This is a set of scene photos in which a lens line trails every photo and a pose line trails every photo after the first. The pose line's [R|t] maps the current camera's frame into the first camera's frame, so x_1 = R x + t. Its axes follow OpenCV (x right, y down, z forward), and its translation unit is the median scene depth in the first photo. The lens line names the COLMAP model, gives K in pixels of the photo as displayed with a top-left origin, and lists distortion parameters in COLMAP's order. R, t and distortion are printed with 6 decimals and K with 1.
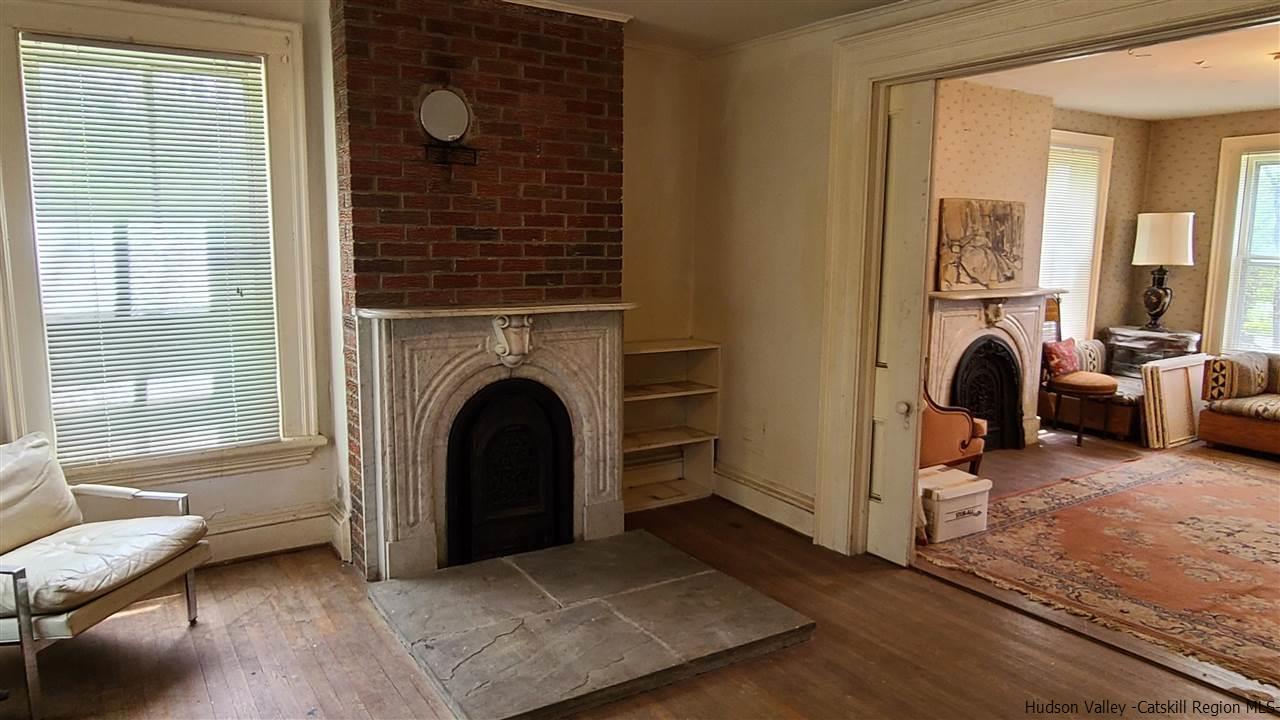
lens RADIAL K [[845.4, 0, 640.2], [0, 845.4, 364.9], [0, 0, 1]] dist [-0.005264, 0.000853]
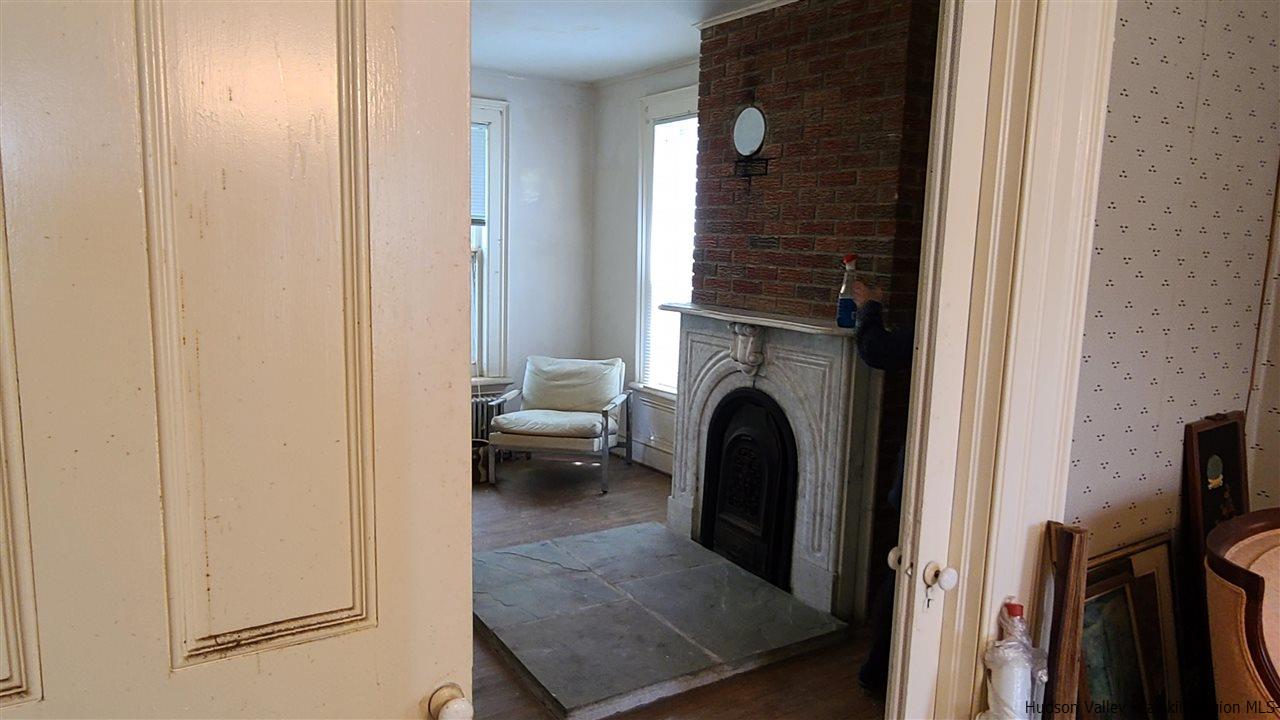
lens RADIAL K [[845.4, 0, 638.7], [0, 845.4, 364.1], [0, 0, 1]] dist [-0.005264, 0.000853]
pose [[0.000672, 0.136110, -0.990694, 0.559978], [-0.175231, 0.975381, 0.133887, -0.081896], [0.984527, 0.173511, 0.024506, 0.572580]]
